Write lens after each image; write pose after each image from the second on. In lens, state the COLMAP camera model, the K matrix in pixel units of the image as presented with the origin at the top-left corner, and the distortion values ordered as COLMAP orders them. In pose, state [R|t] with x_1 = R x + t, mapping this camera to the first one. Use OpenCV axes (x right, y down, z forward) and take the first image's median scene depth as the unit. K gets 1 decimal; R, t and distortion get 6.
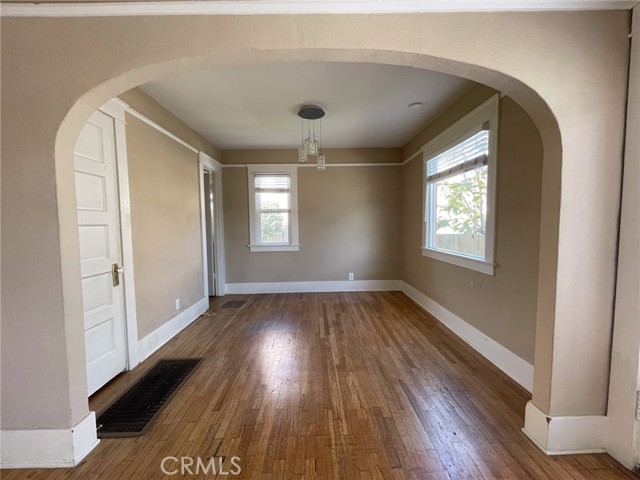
lens RADIAL K [[258.3, 0, 318.6], [0, 258.3, 240.5], [0, 0, 1]] dist [0.001018, -0.000477]
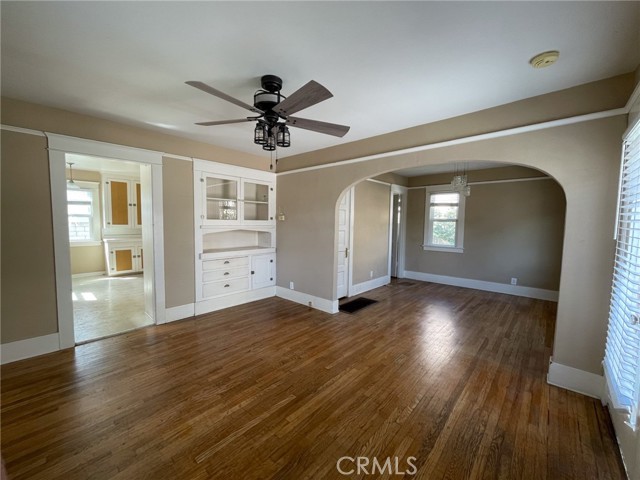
lens RADIAL K [[258.3, 0, 318.6], [0, 258.3, 240.5], [0, 0, 1]] dist [0.001018, -0.000477]
pose [[0.724040, 0.070494, -0.686147, 0.306768], [-0.066110, 0.997276, 0.032699, -0.016414], [0.686583, 0.021686, 0.726728, -0.427649]]
